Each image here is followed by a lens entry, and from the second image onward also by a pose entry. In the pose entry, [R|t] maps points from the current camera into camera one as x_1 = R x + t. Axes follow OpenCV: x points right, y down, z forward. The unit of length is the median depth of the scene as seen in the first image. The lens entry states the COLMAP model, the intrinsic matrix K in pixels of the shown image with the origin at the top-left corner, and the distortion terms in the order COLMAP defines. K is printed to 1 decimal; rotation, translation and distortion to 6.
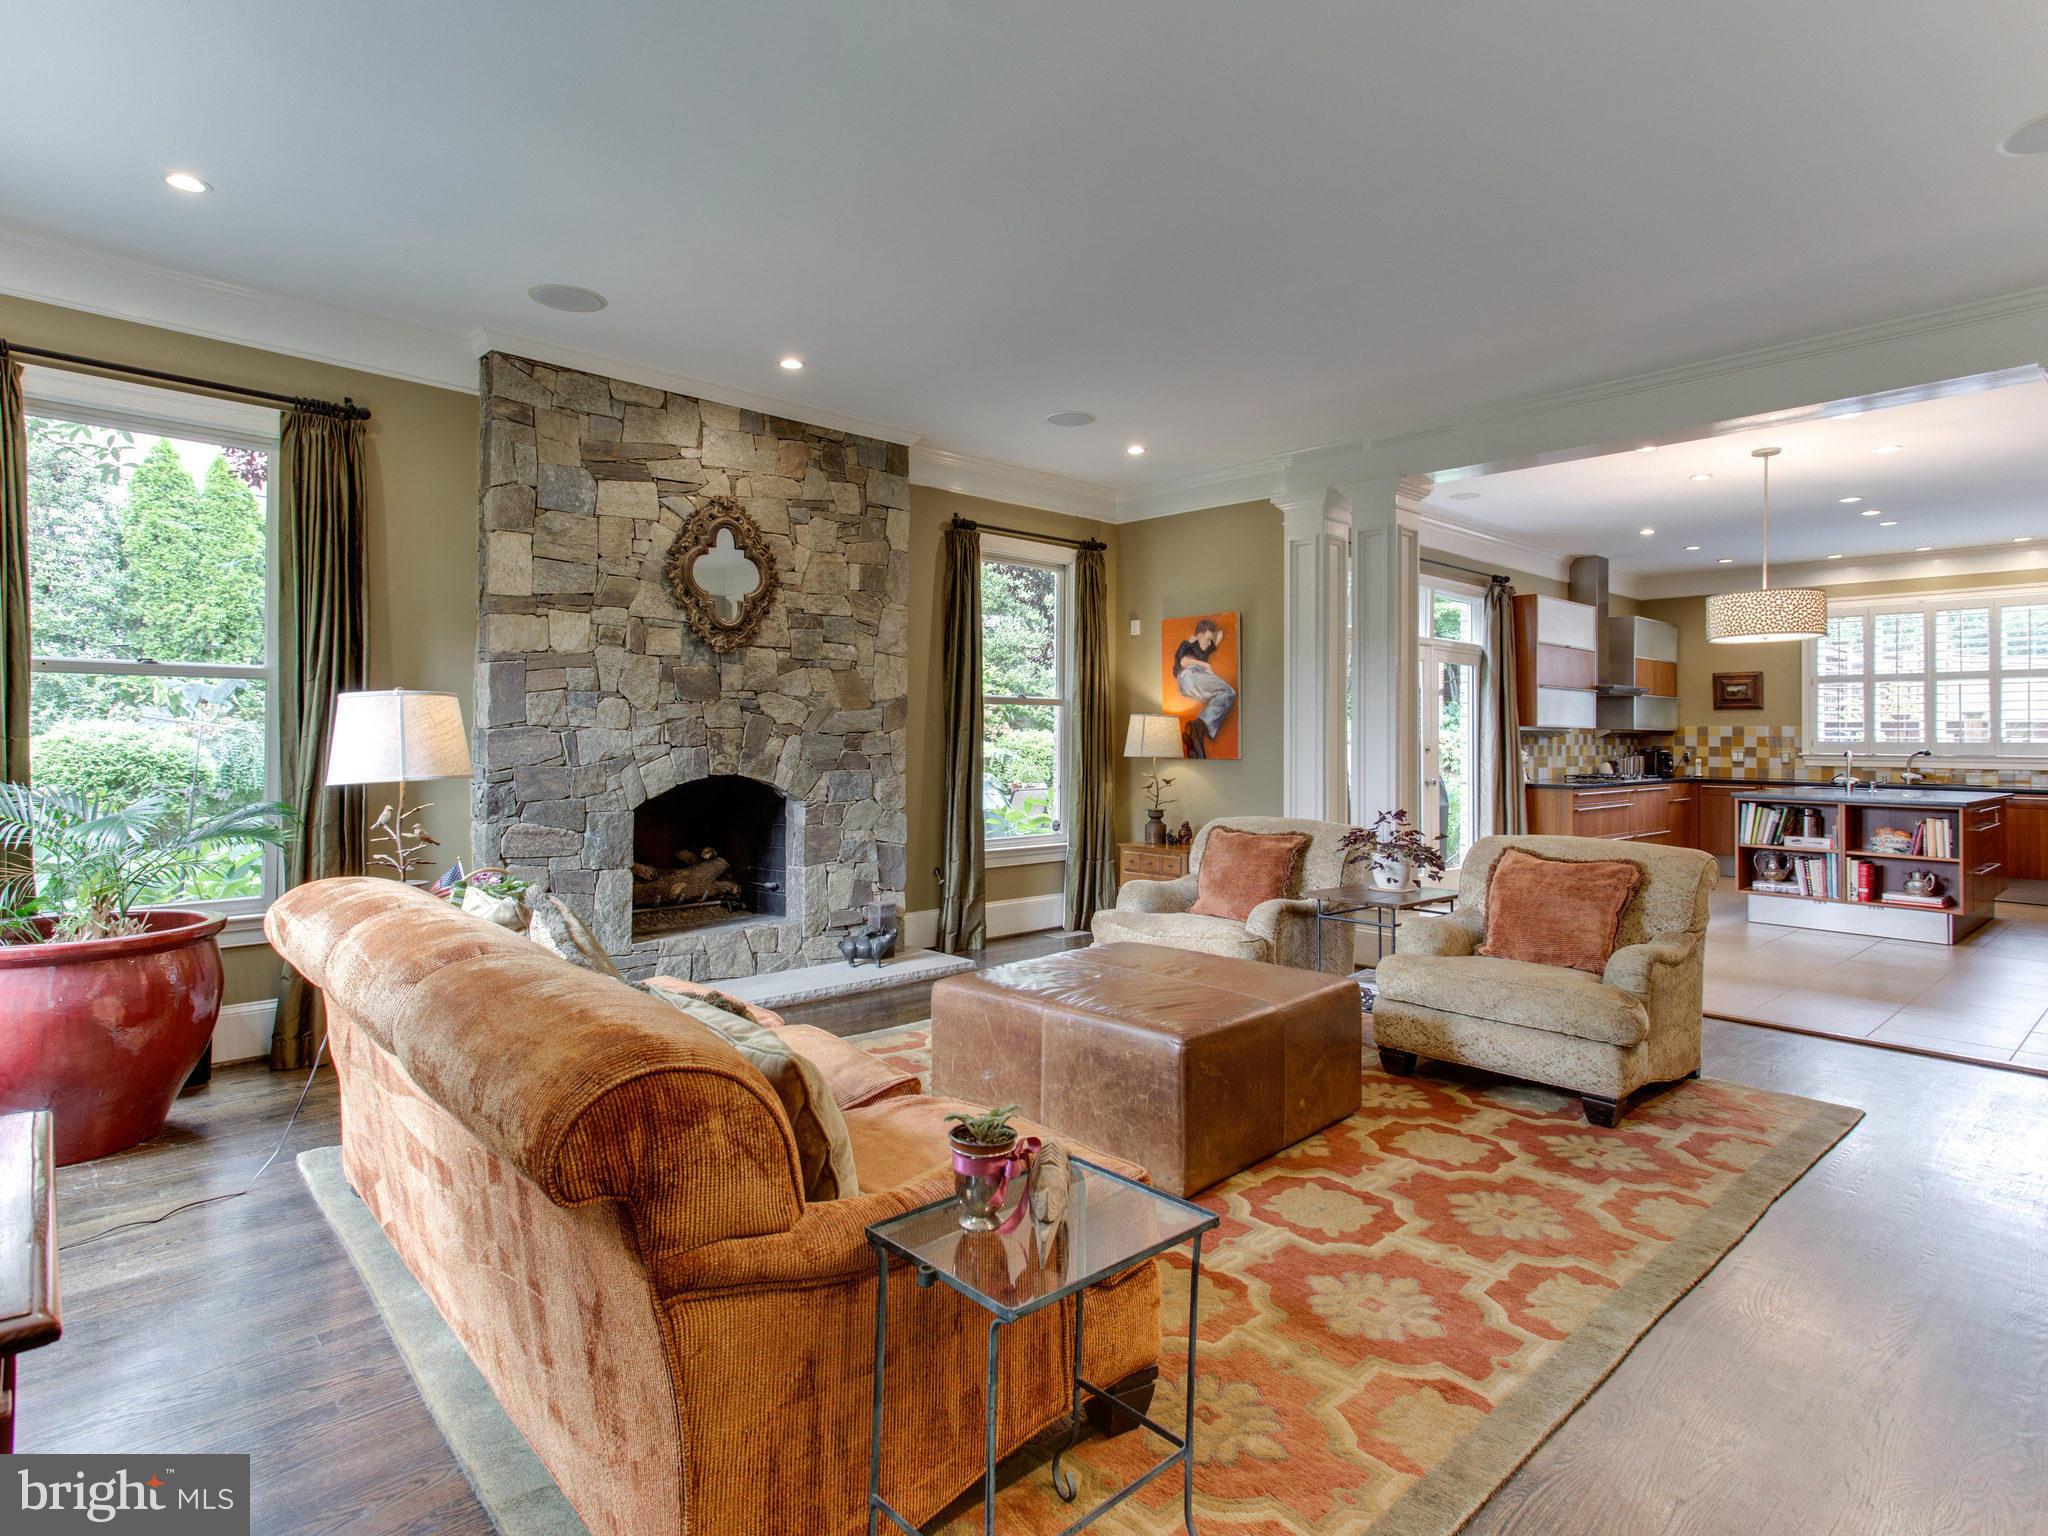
lens RADIAL K [[1112.1, 0, 1031.0], [0, 1112.1, 738.3], [0, 0, 1]] dist [0.017094, 0.002462]
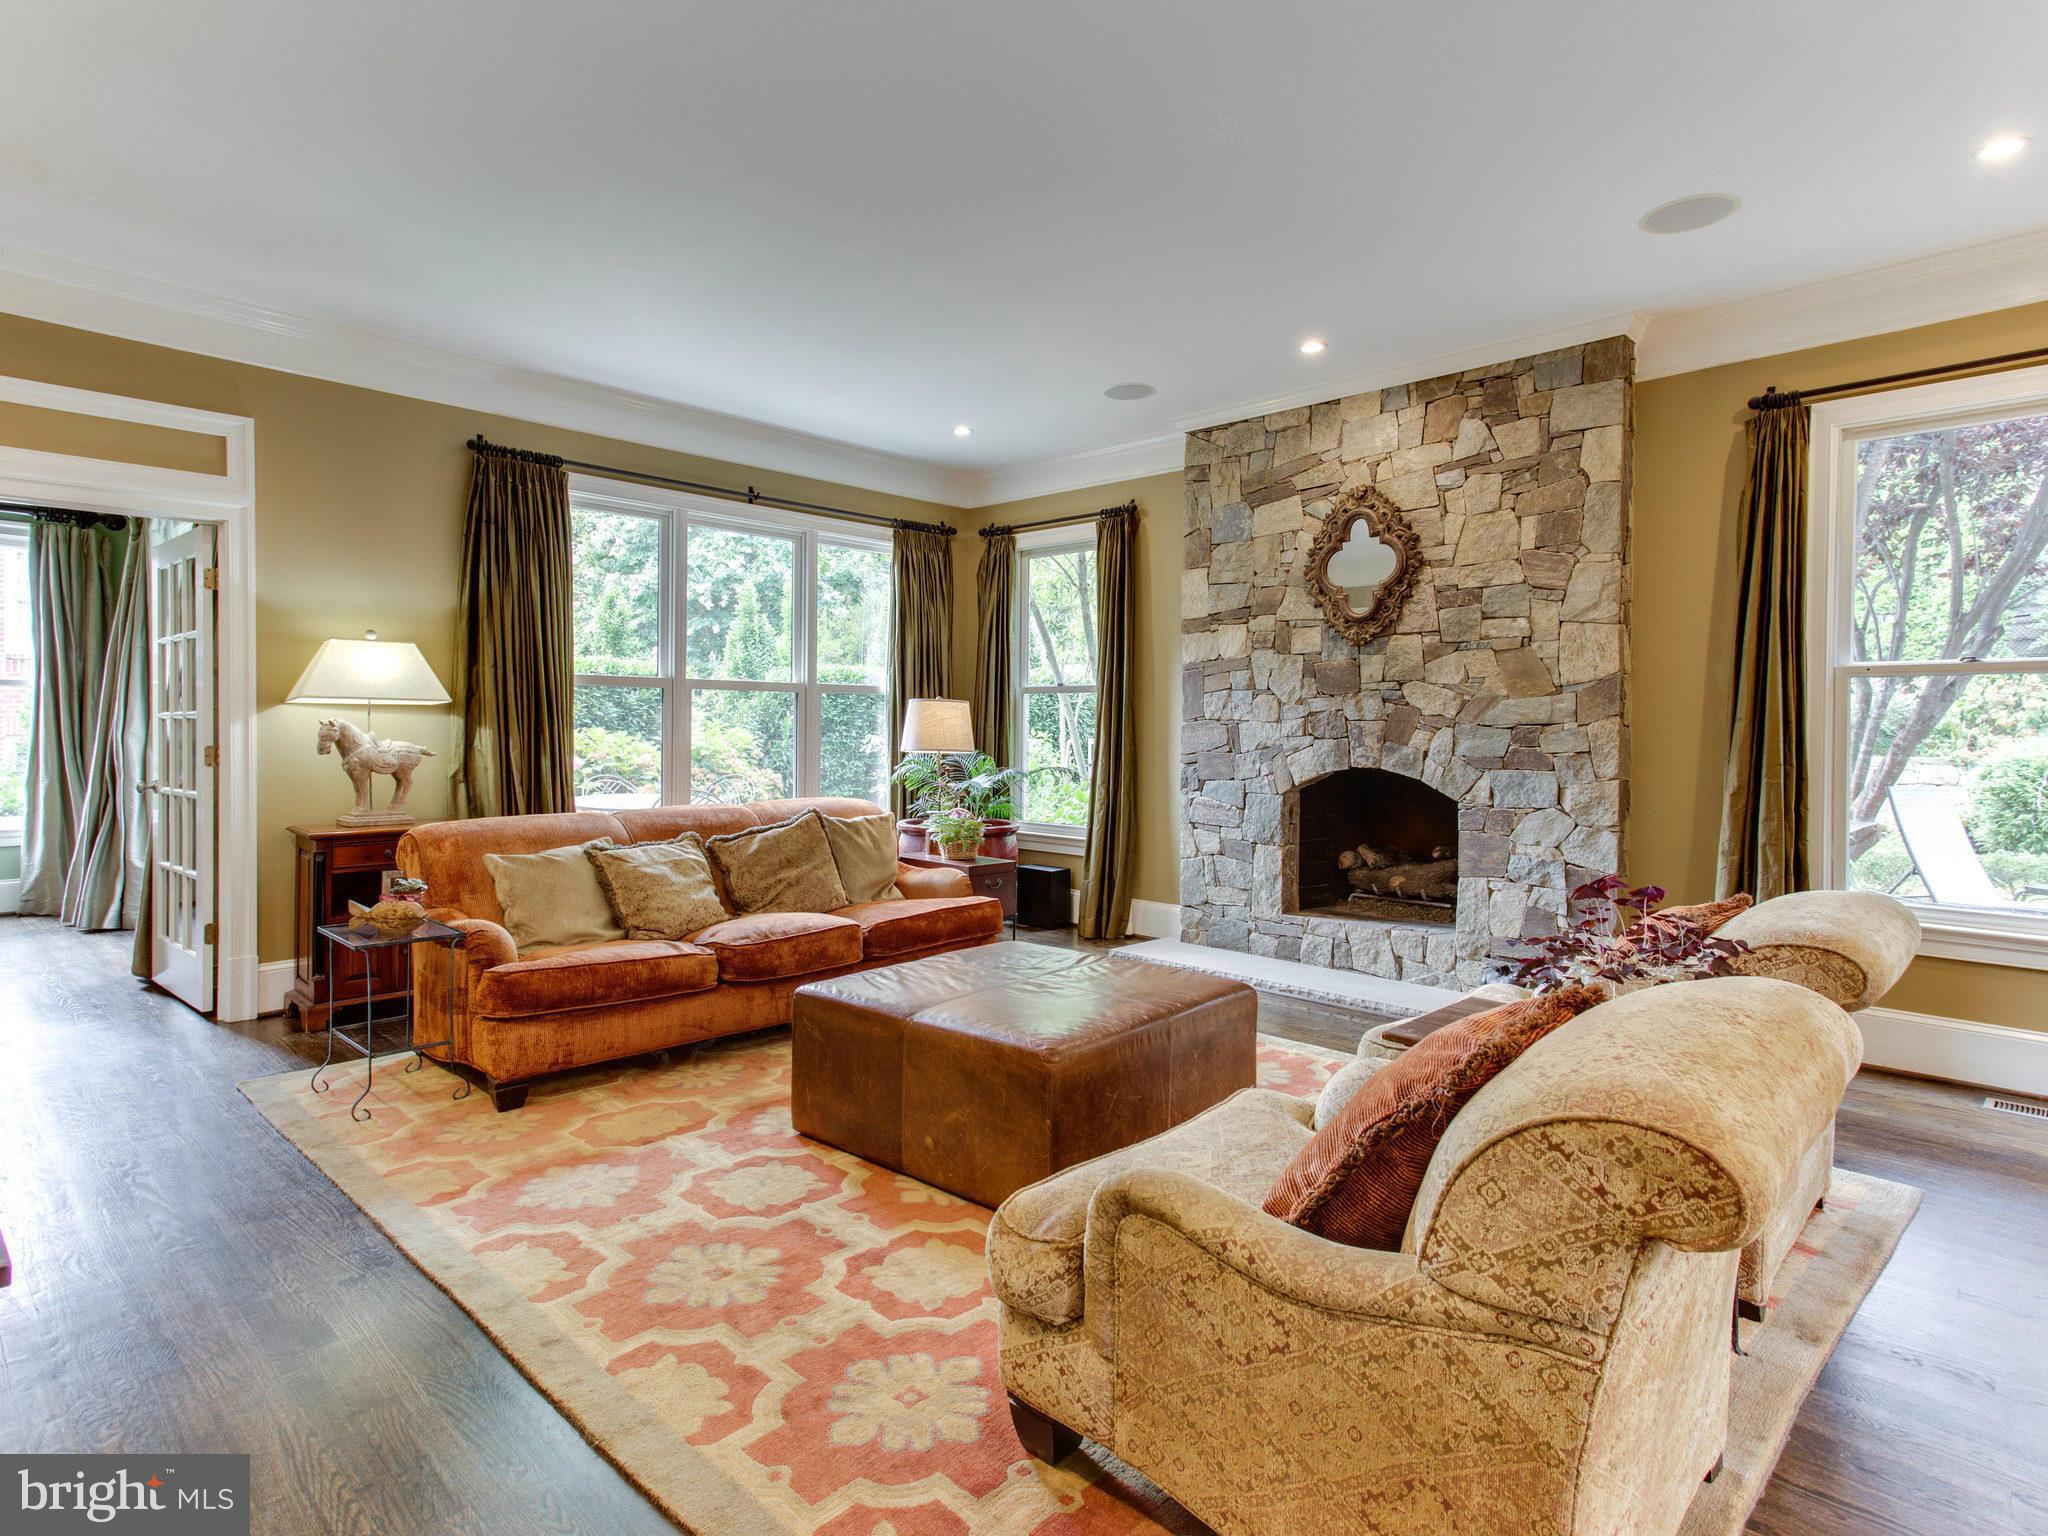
lens RADIAL K [[1112.1, 0, 1026.1], [0, 1112.1, 753.6], [0, 0, 1]] dist [0.017094, 0.002462]
pose [[0.039707, 0.018353, -0.999043, 0.710064], [-0.010079, 0.999788, 0.017966, 0.005576], [0.999161, 0.009356, 0.039884, 0.665098]]
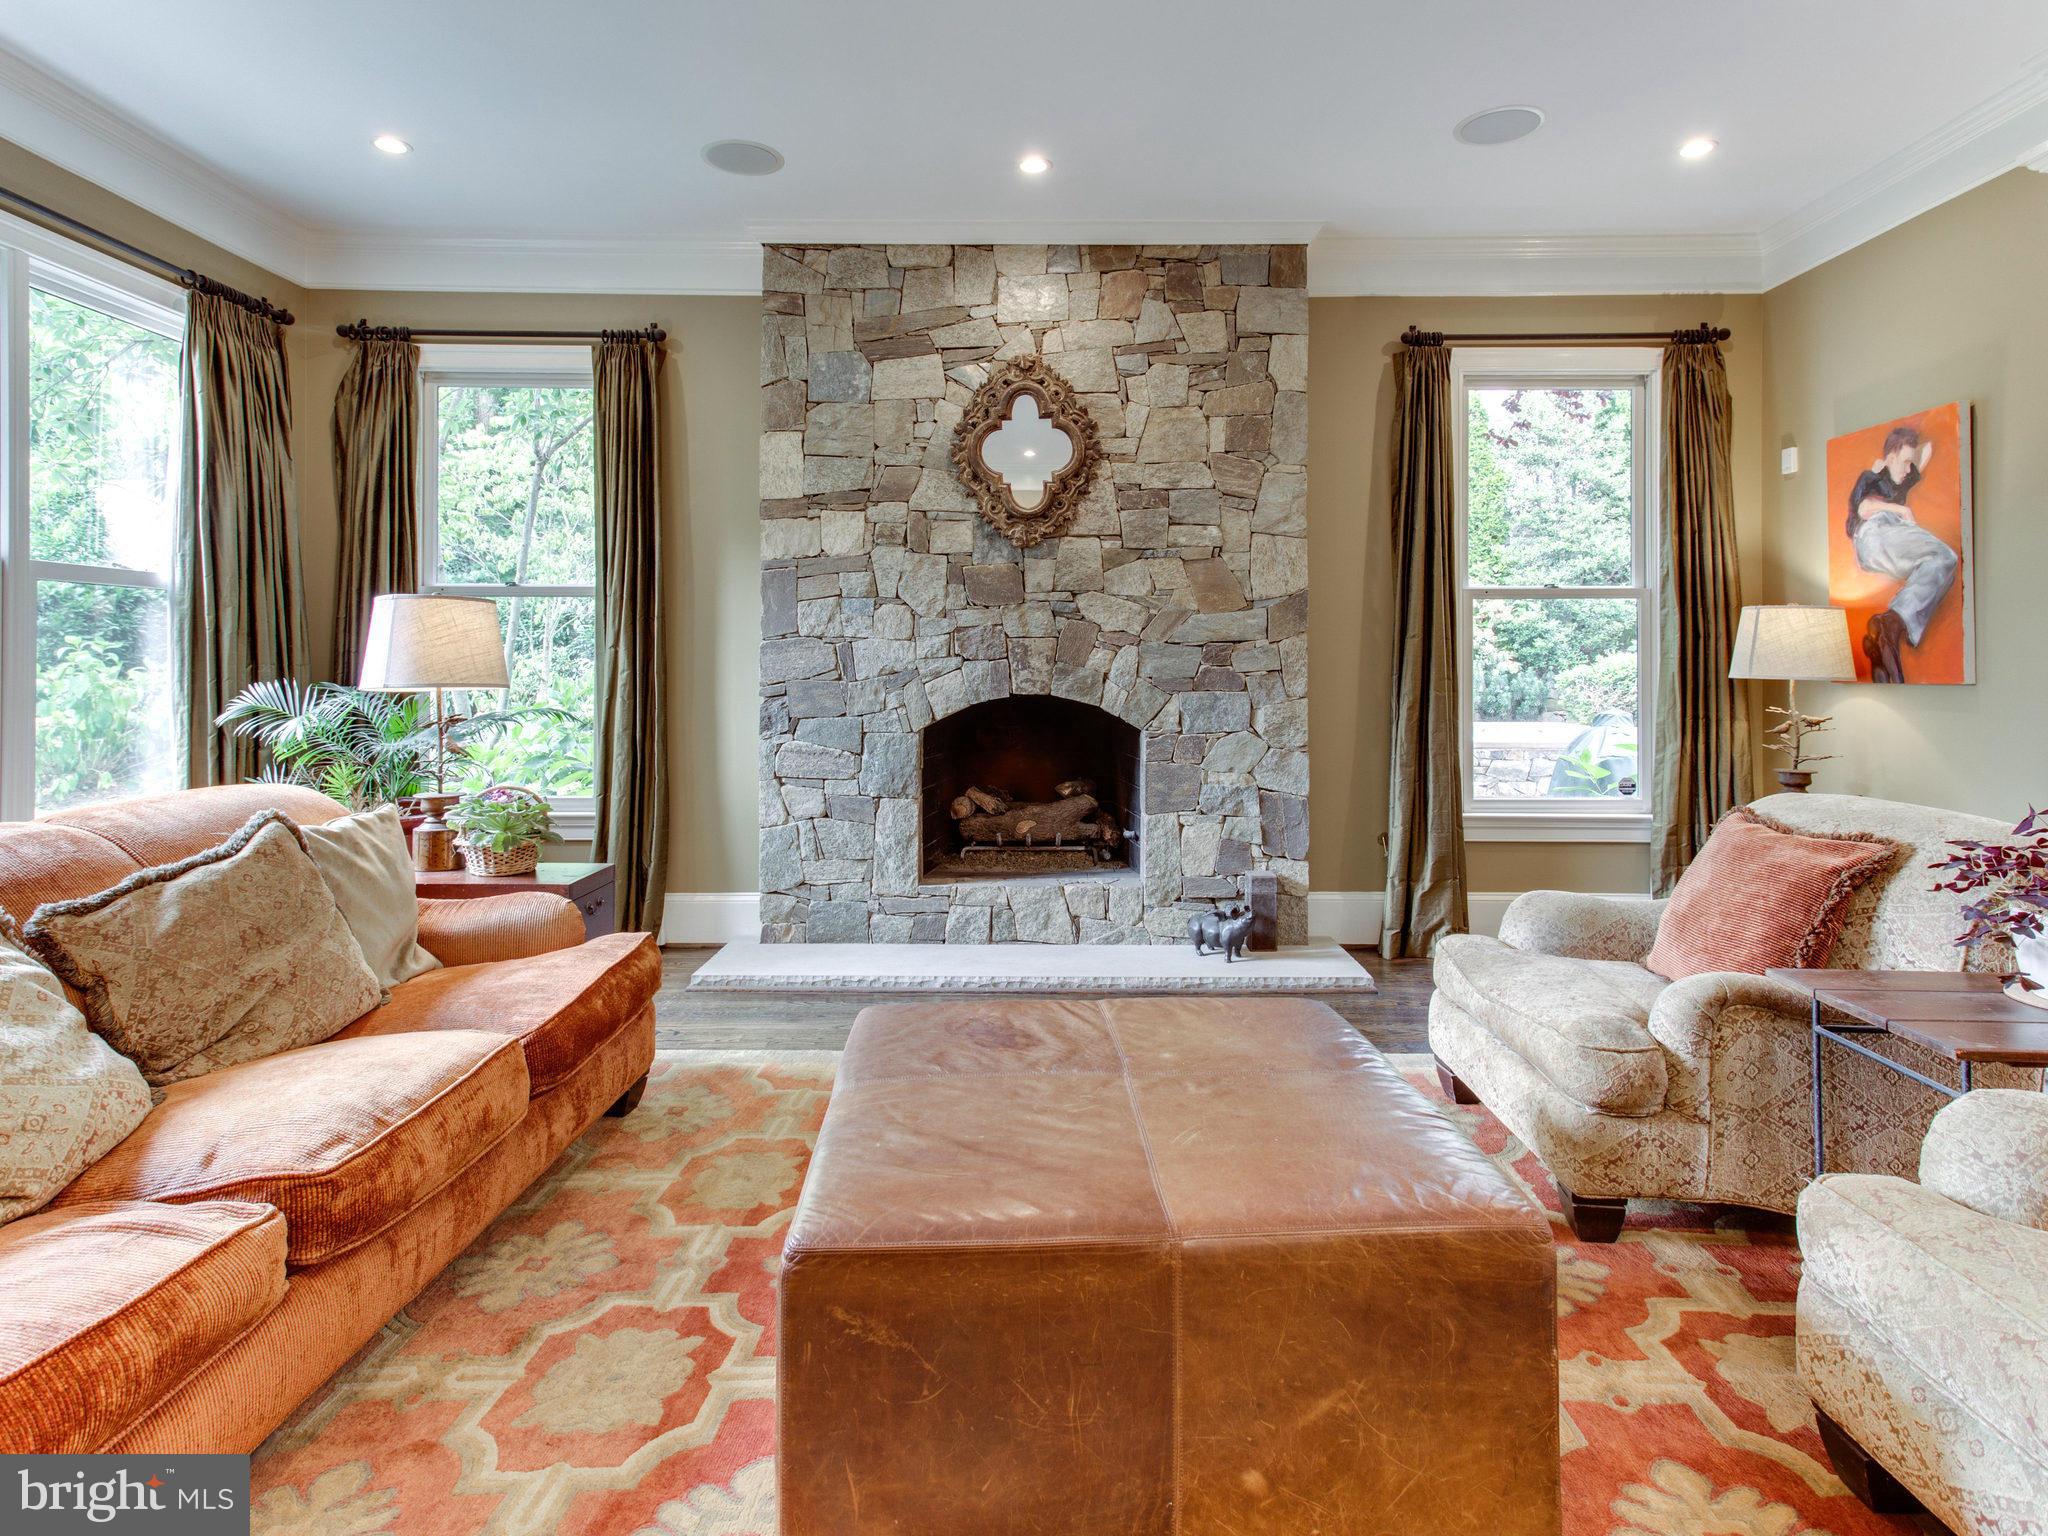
lens RADIAL K [[1130.5, 0, 1046.7], [0, 1130.5, 658.5], [0, 0, 1]] dist [0.021427, 0.003141]
pose [[0.726036, -0.006425, -0.687627, 0.311273], [0.001987, 0.999972, -0.007246, 0.012513], [0.687654, 0.003895, 0.726028, 0.404258]]
